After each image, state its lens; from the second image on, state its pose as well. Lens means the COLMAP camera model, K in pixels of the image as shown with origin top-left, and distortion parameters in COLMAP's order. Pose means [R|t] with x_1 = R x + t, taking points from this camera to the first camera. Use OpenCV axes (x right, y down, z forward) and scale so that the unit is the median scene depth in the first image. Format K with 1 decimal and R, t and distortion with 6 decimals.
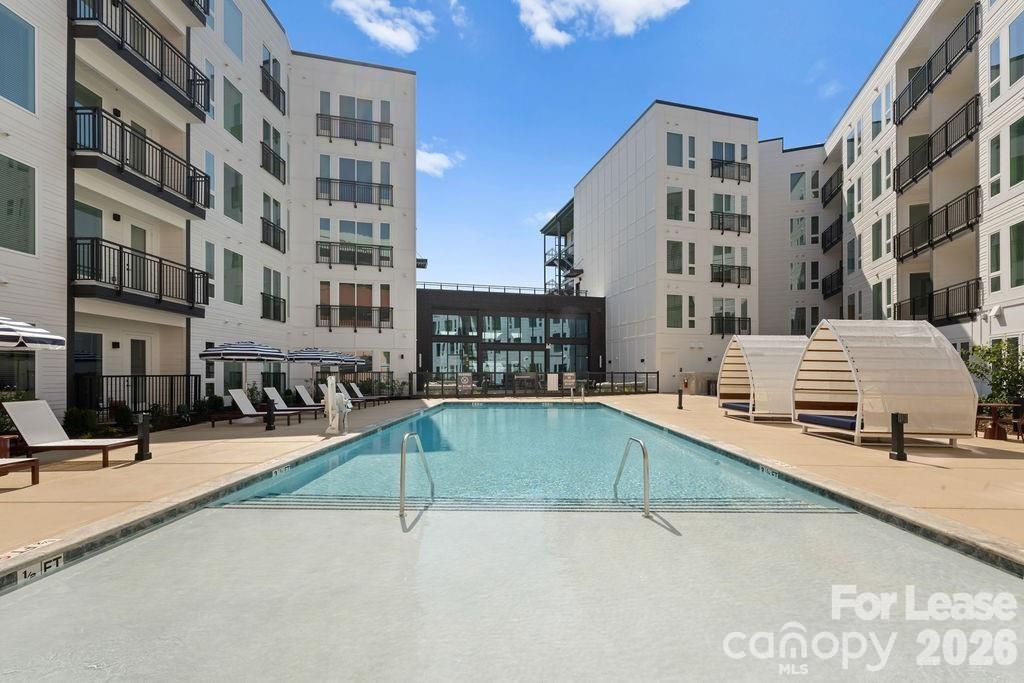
lens RADIAL K [[433.2, 0, 515.3], [0, 433.2, 372.3], [0, 0, 1]] dist [-0.002776, -0.000510]
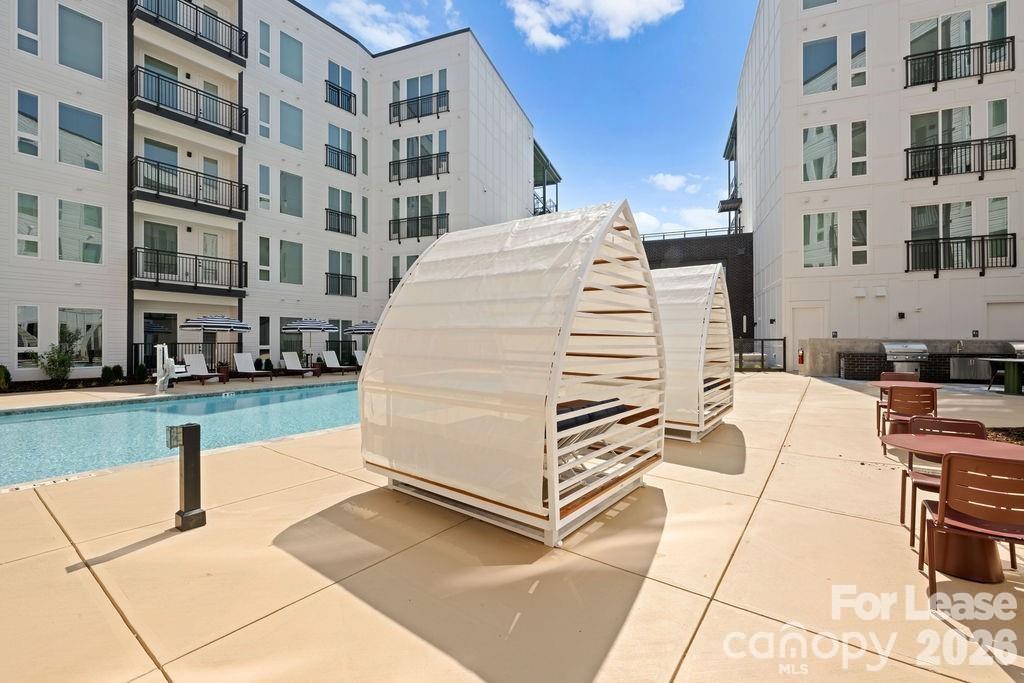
lens RADIAL K [[444.5, 0, 515.0], [0, 444.5, 340.9], [0, 0, 1]] dist [0.004126, 0.000239]
pose [[0.809352, 0.000080, -0.587324, 0.458135], [0.003312, 0.999983, 0.004700, -0.001345], [0.587315, -0.005750, 0.809338, 0.267229]]
